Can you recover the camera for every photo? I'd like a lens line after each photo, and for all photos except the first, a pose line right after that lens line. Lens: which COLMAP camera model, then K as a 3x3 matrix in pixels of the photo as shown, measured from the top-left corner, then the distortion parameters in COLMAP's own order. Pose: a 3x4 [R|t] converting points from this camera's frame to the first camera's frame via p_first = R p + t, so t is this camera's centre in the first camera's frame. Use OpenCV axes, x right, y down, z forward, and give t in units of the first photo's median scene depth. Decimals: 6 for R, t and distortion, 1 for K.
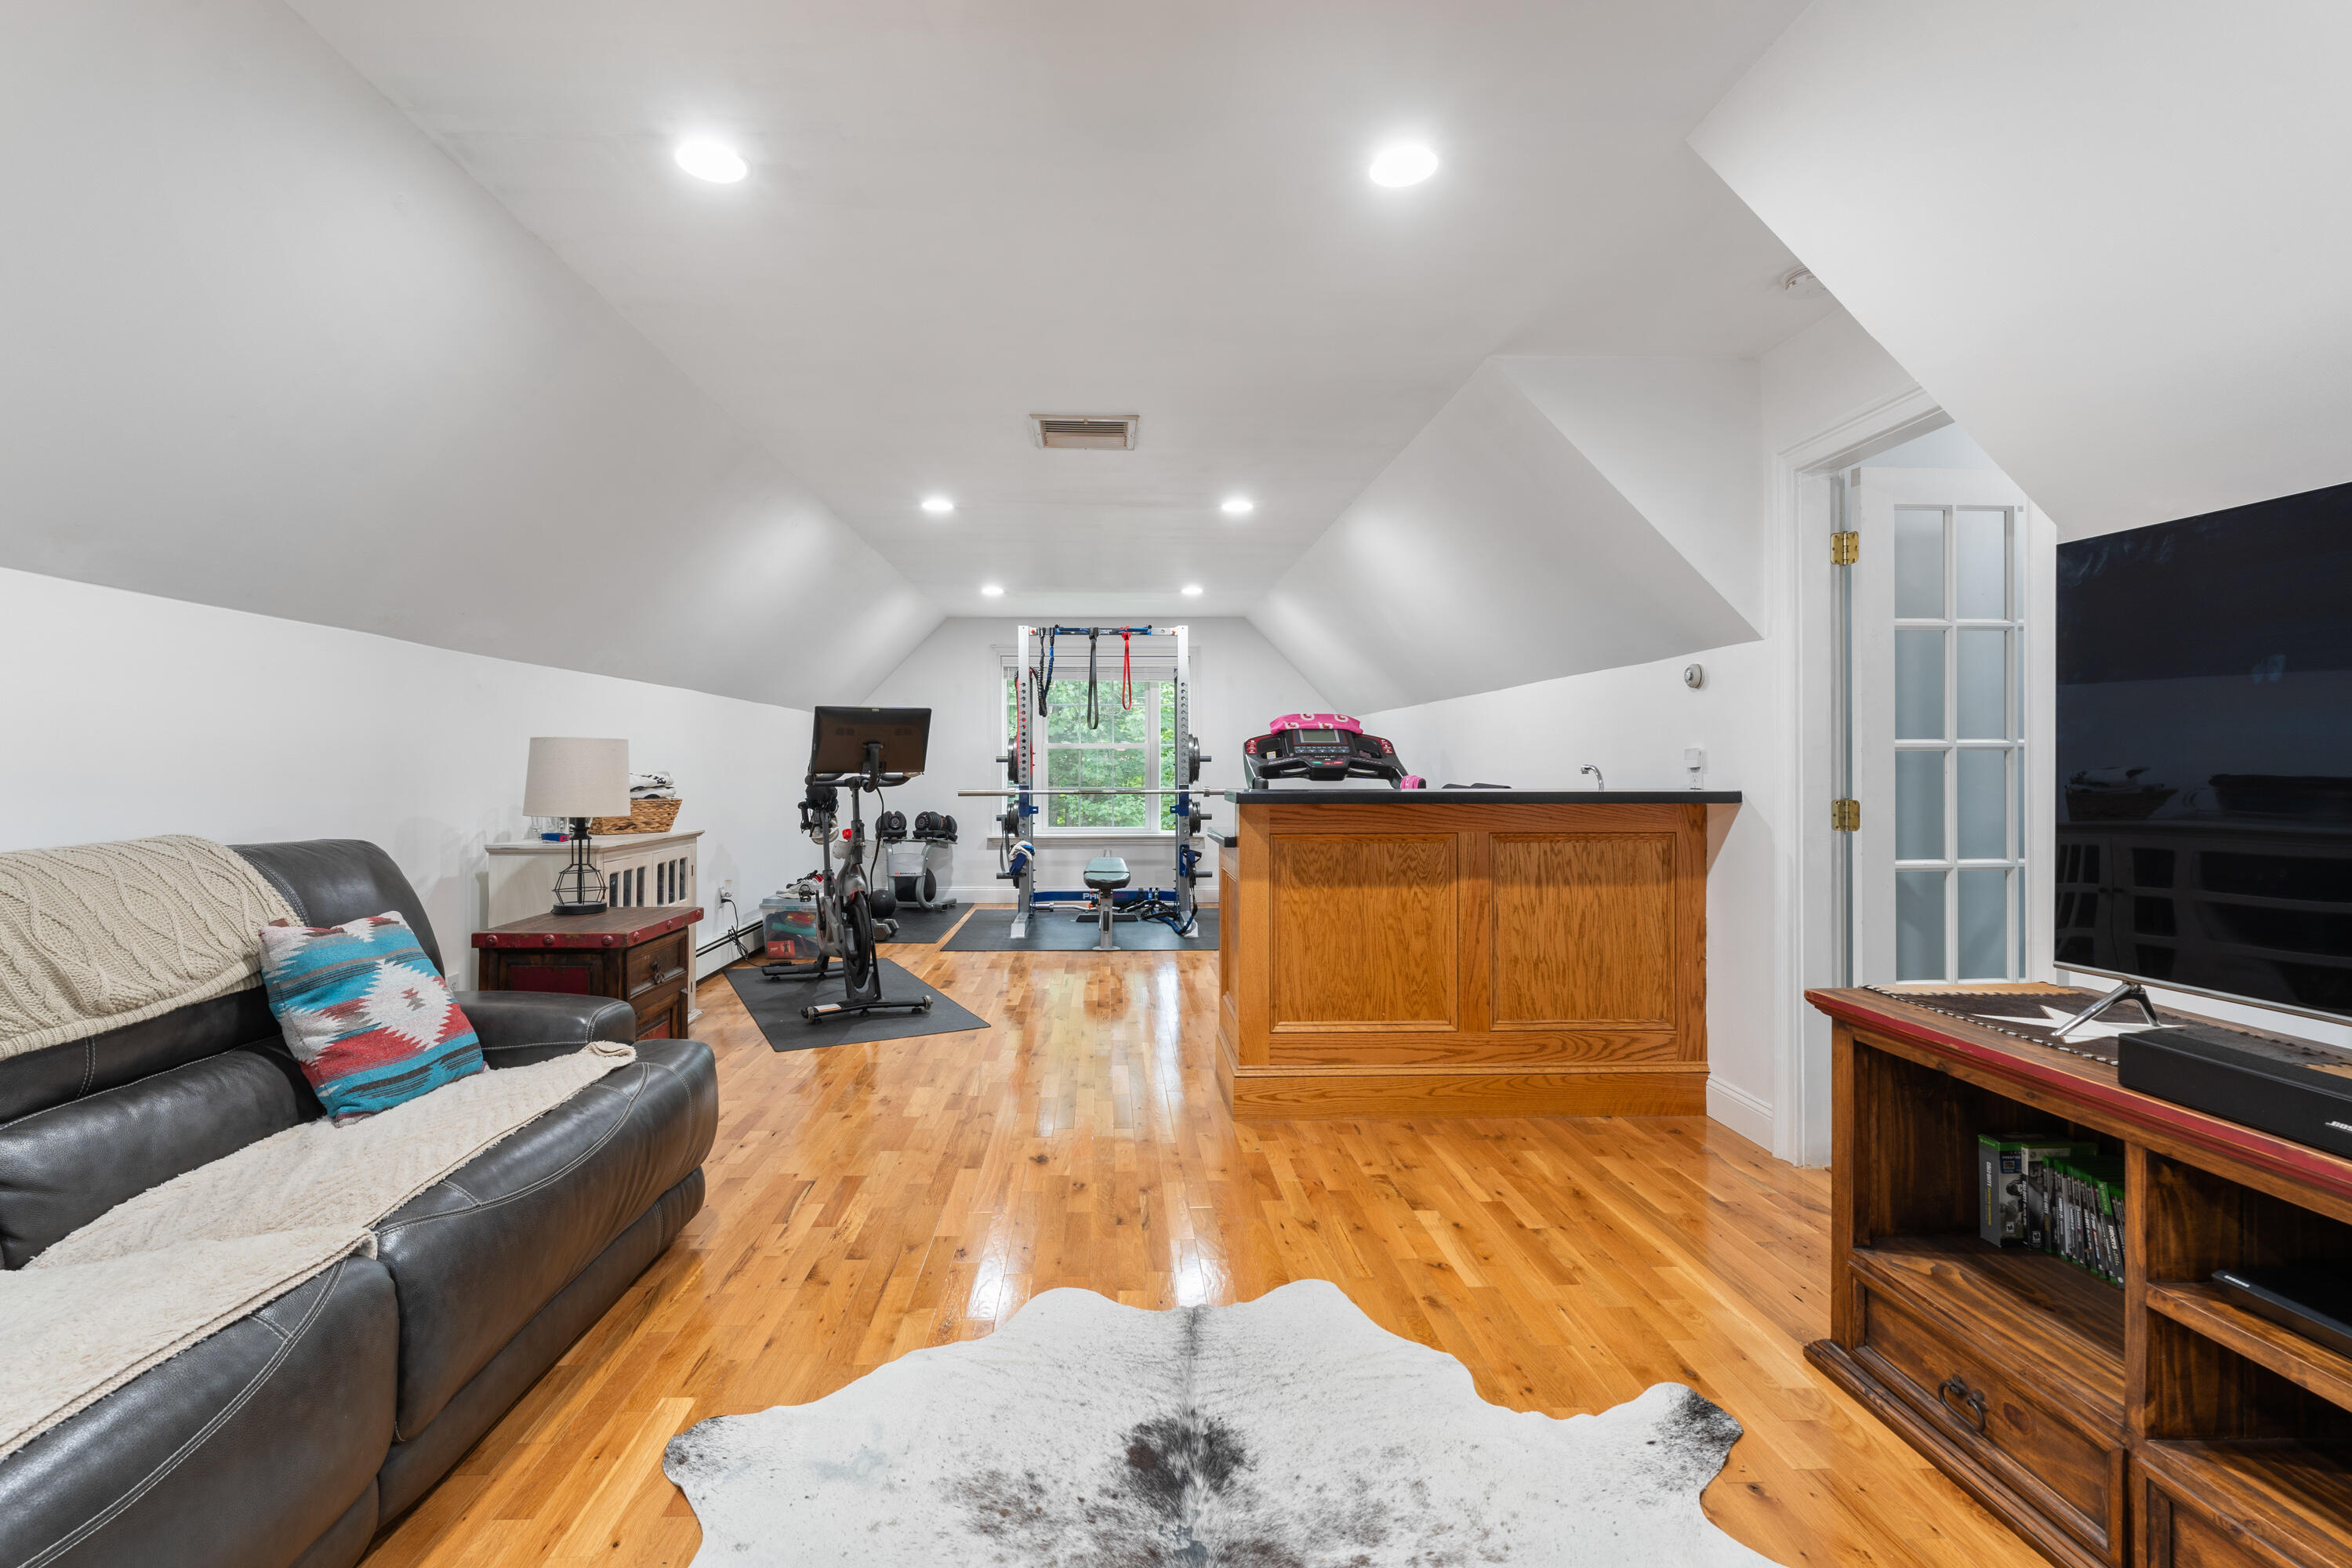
lens RADIAL K [[1056.9, 0, 1138.2], [0, 1056.9, 772.3], [0, 0, 1]] dist [0.001334, -0.000052]
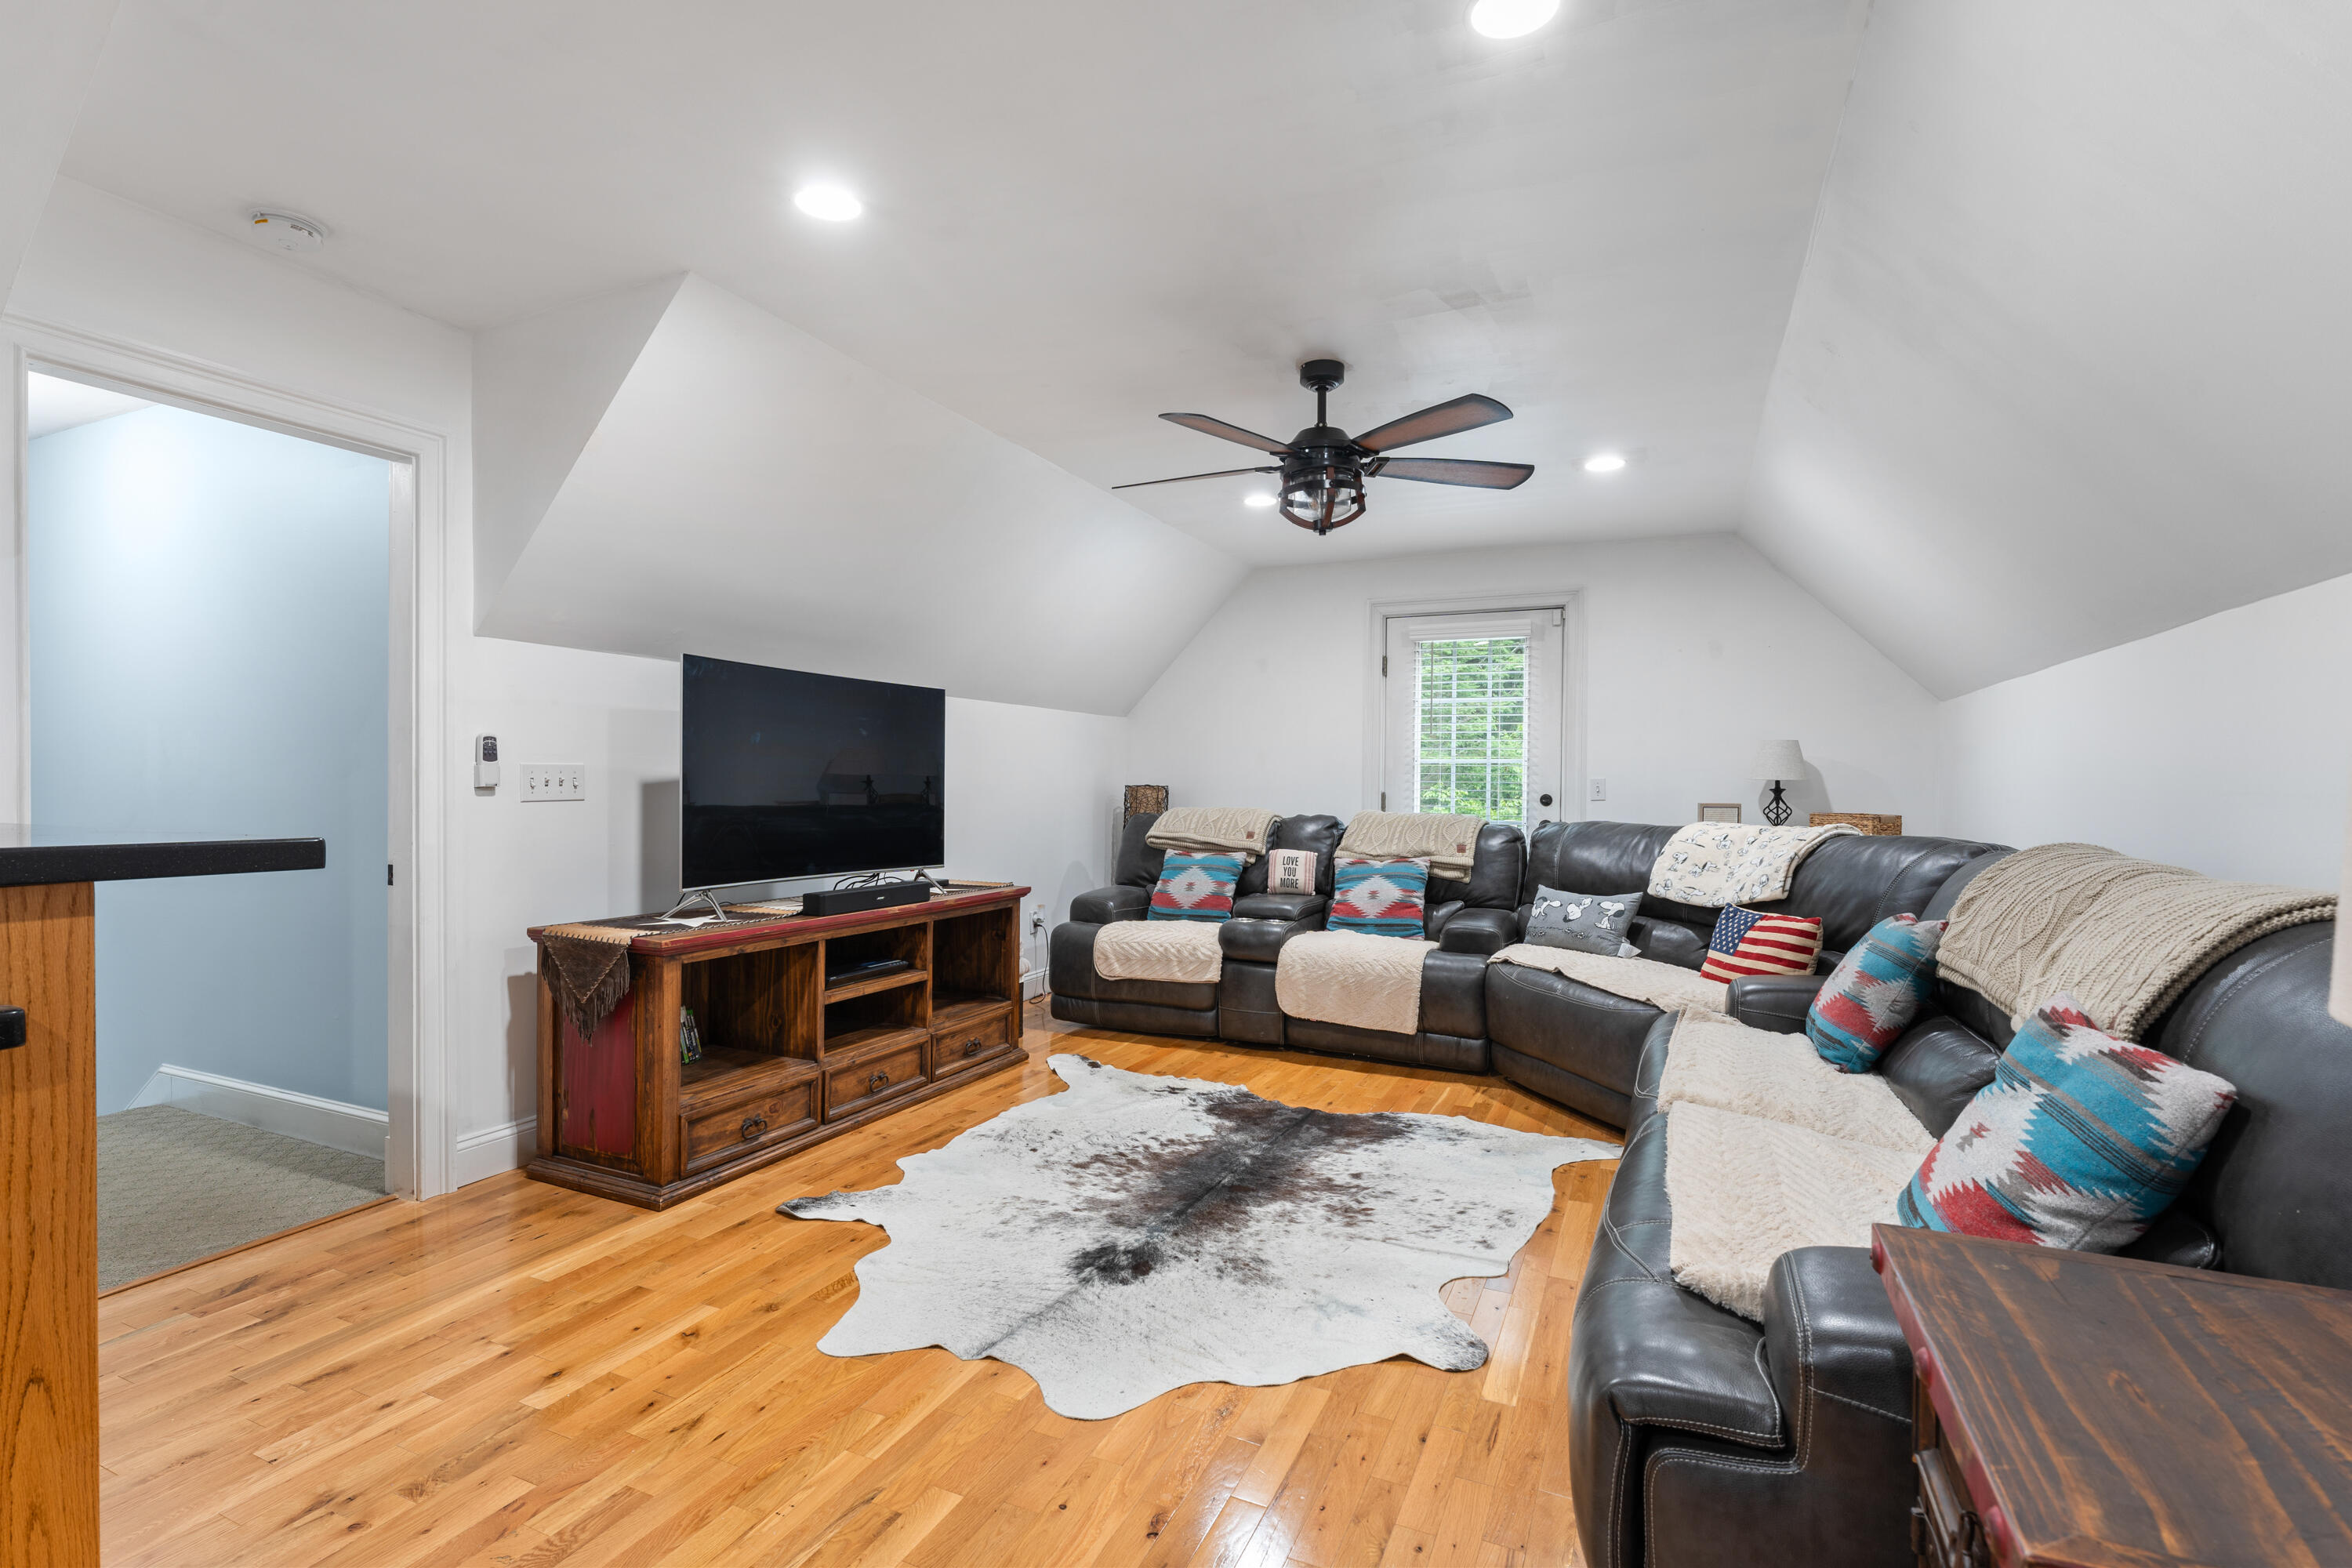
lens RADIAL K [[1056.9, 0, 1153.2], [0, 1056.9, 788.2], [0, 0, 1]] dist [0.001334, -0.000052]
pose [[-0.886025, -0.007599, 0.463575, -0.678757], [-0.005650, 0.999968, 0.005594, -0.006209], [-0.463603, 0.002337, -0.886040, 2.300874]]
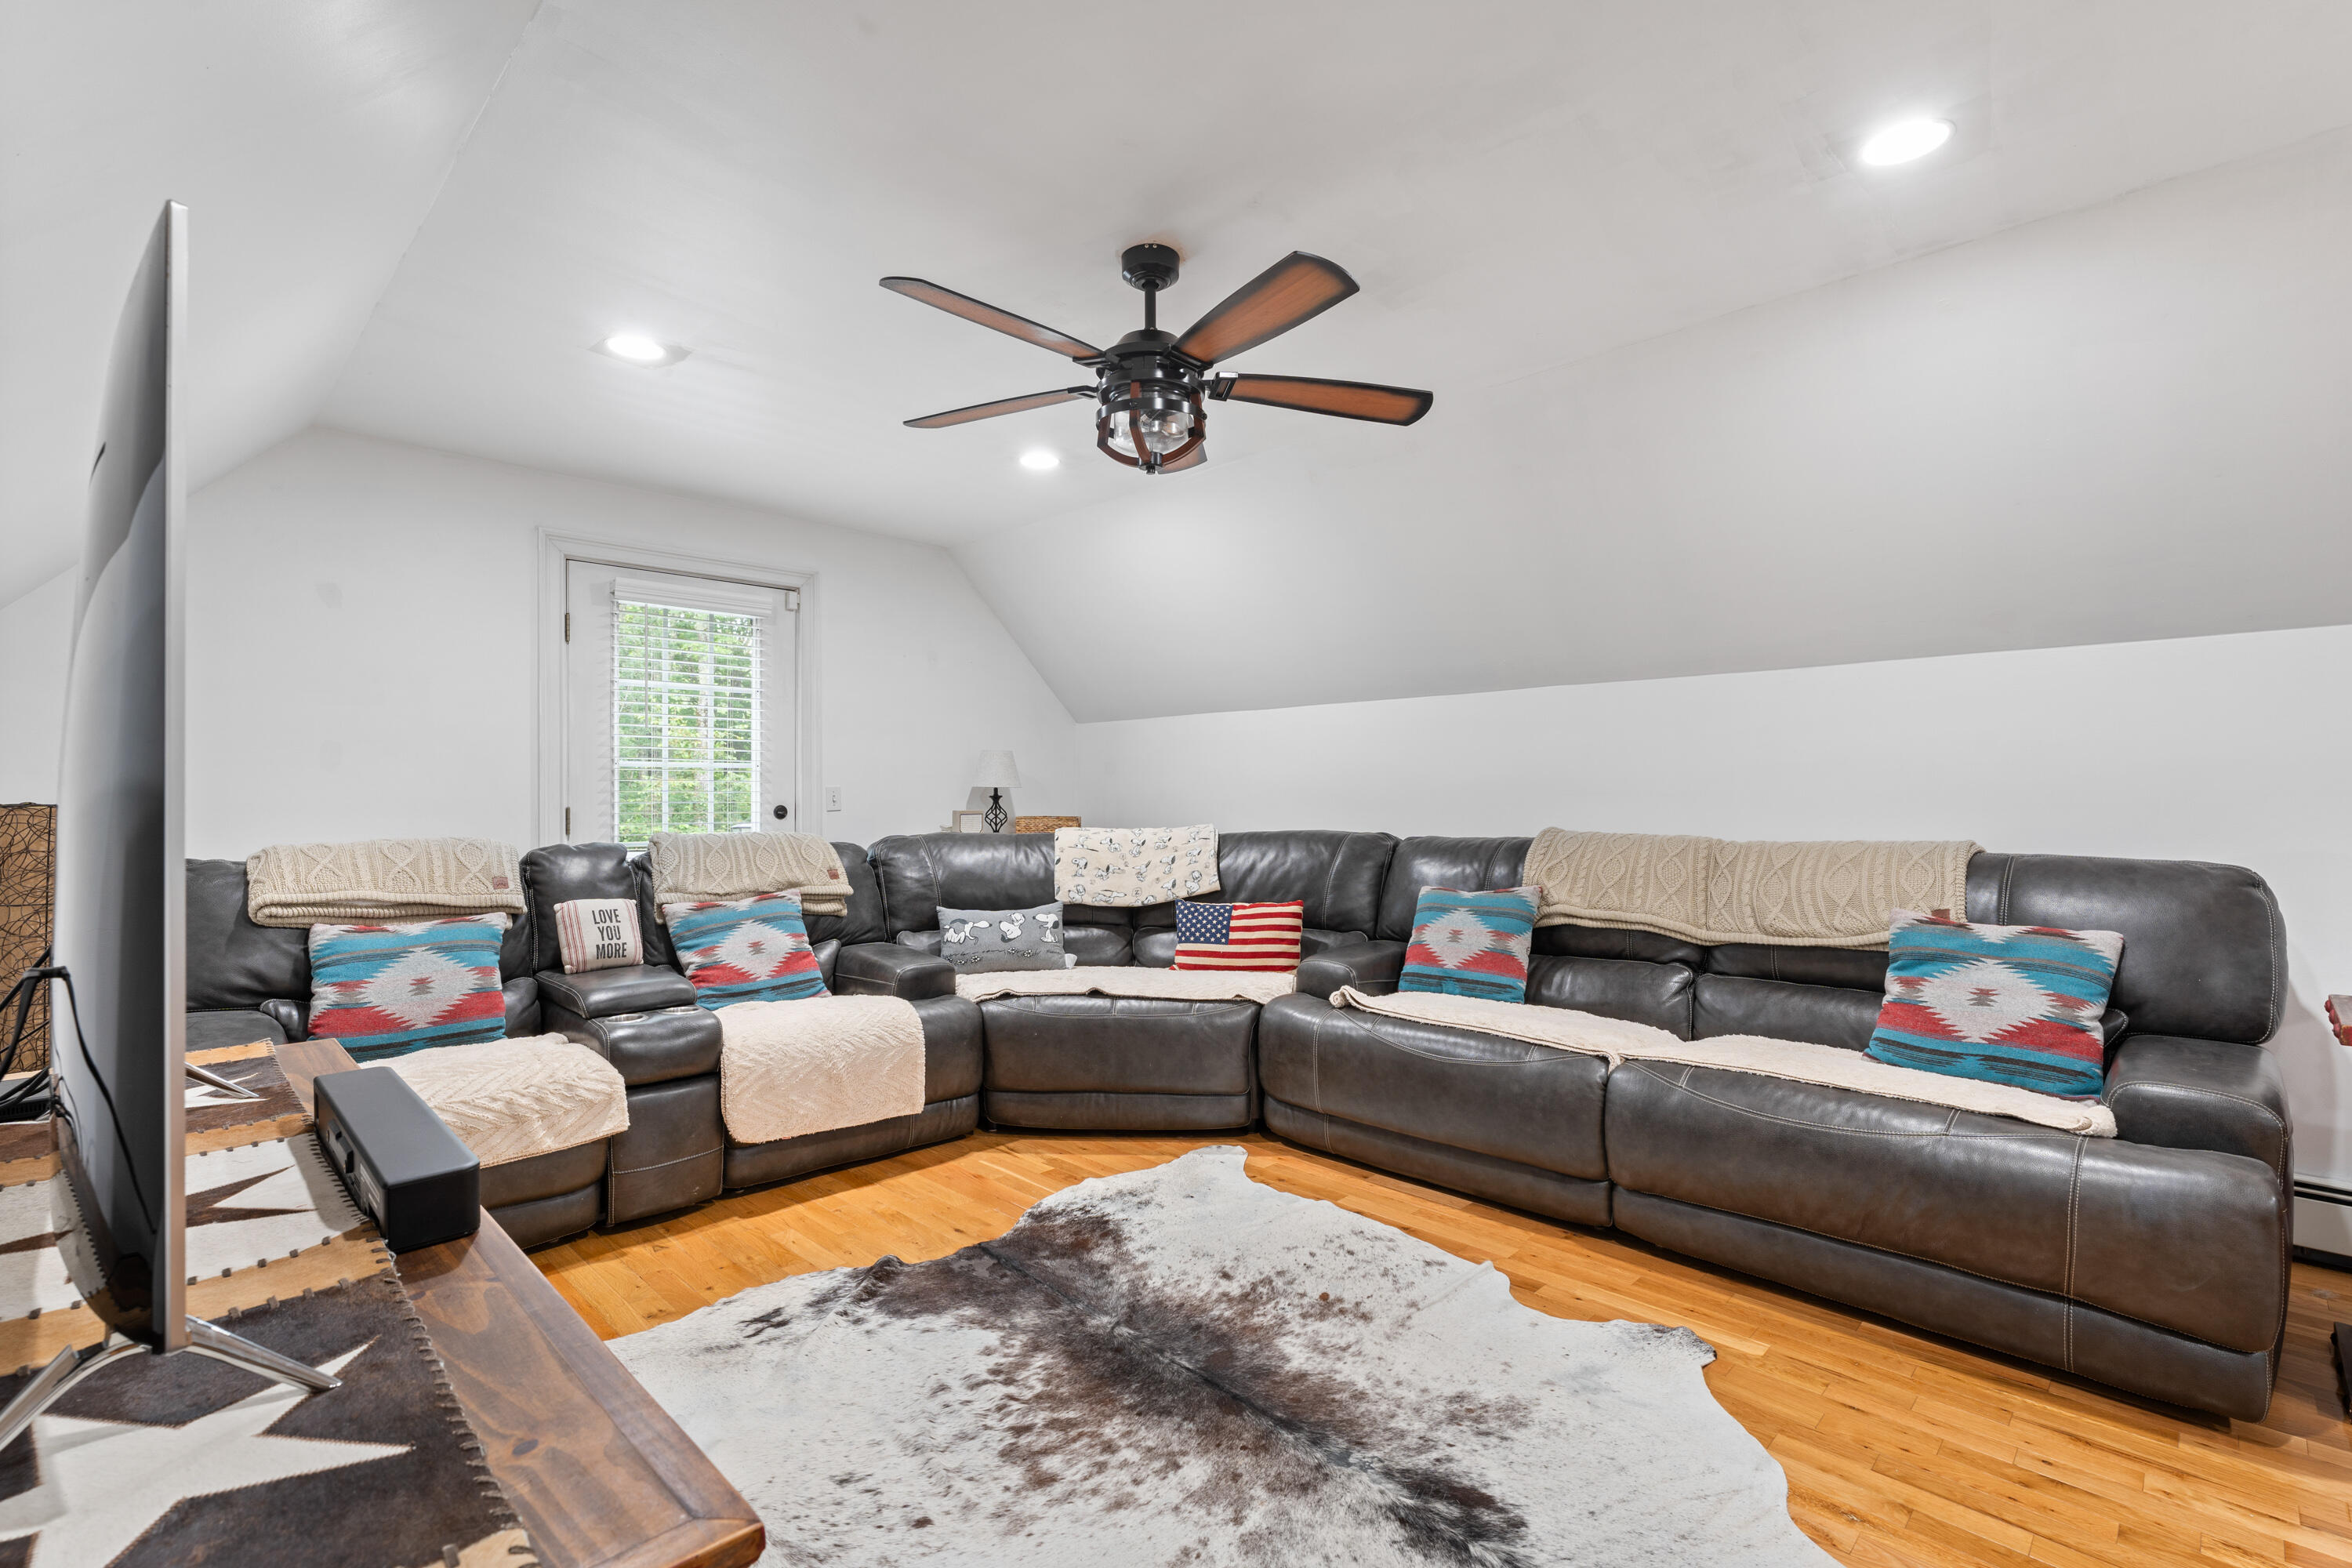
lens RADIAL K [[1056.9, 0, 1152.6], [0, 1056.9, 781.9], [0, 0, 1]] dist [0.001334, -0.000052]
pose [[-0.741870, -0.002544, -0.670539, 0.903084], [0.004490, 0.999952, -0.008762, -0.009011], [0.670529, -0.009511, -0.741822, 1.568458]]
